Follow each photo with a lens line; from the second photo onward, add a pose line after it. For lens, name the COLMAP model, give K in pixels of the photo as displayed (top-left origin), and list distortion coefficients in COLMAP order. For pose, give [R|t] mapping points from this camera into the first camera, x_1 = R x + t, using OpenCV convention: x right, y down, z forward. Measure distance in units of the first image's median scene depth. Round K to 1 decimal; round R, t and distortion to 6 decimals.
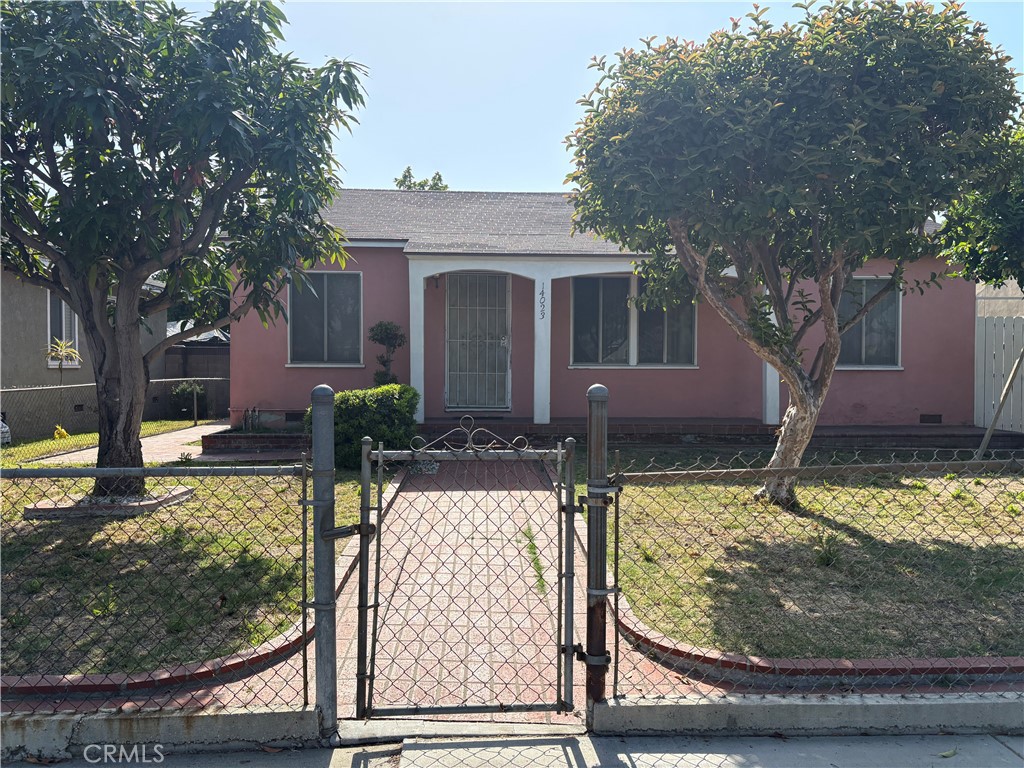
lens RADIAL K [[776.3, 0, 511.9], [0, 776.3, 383.4], [0, 0, 1]] dist [0.014466, 0.001578]
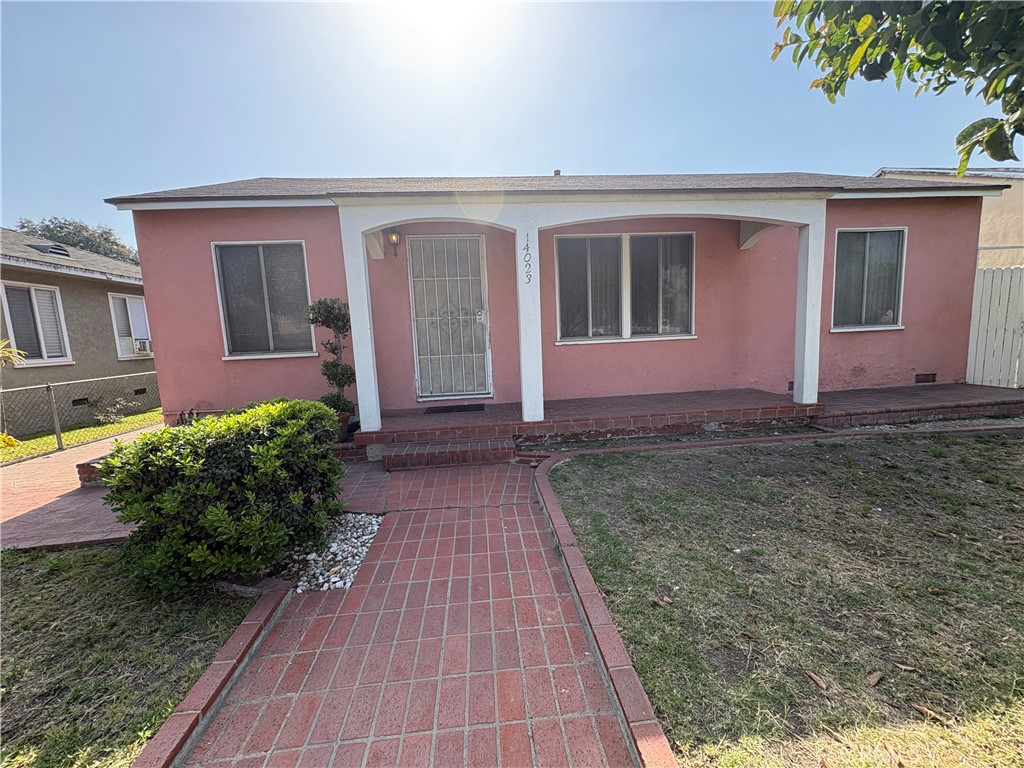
lens RADIAL K [[412.8, 0, 514.0], [0, 412.8, 386.3], [0, 0, 1]] dist [0.000873, -0.000298]
pose [[0.997316, -0.053904, 0.049543, 0.000031], [0.048542, 0.993423, 0.103704, -0.023777], [-0.054807, -0.101021, 0.993373, 0.533869]]
